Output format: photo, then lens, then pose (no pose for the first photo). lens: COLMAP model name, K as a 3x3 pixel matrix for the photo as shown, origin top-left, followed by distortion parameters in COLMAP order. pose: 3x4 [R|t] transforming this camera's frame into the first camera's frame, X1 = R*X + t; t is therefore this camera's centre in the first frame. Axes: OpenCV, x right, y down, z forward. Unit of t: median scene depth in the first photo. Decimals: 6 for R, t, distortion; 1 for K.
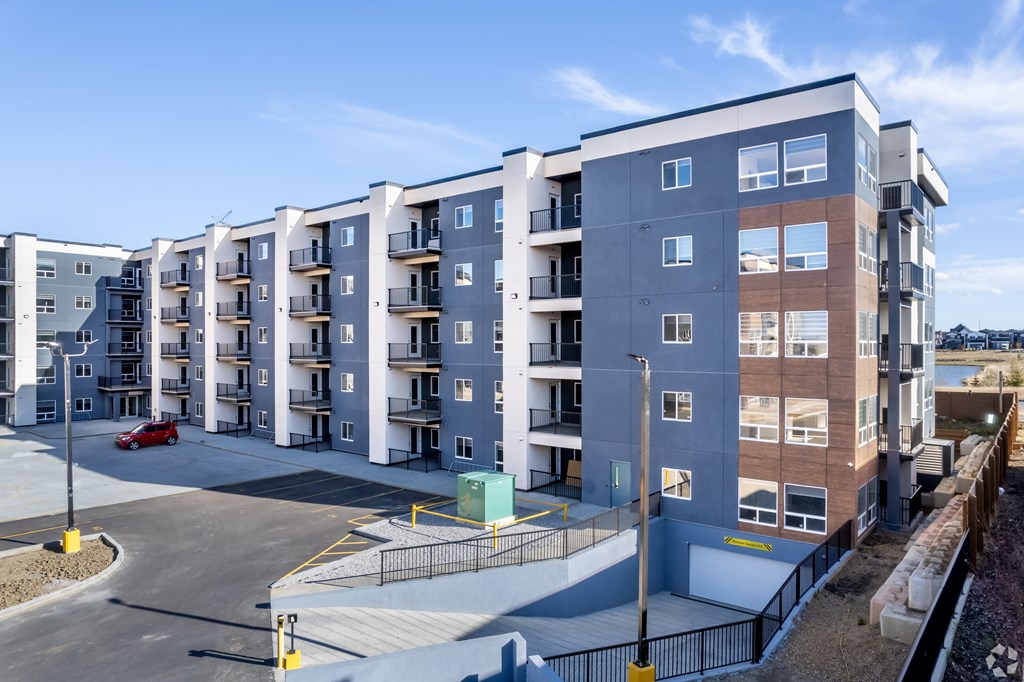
lens RADIAL K [[659.5, 0, 530.4], [0, 659.5, 326.5], [0, 0, 1]] dist [-0.001983, -0.000631]
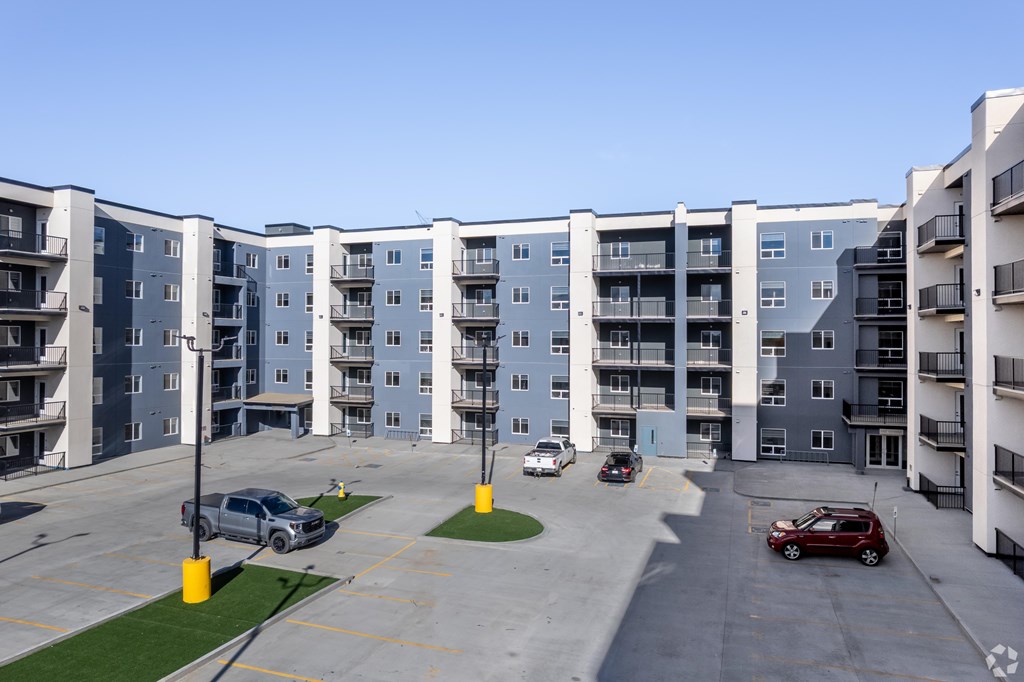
lens RADIAL K [[659.5, 0, 530.4], [0, 659.5, 326.5], [0, 0, 1]] dist [-0.001983, -0.000631]
pose [[0.342115, -0.016022, -0.939522, -0.140180], [0.014049, 0.999830, -0.011935, 0.005653], [0.939553, -0.009116, 0.342282, 0.487182]]
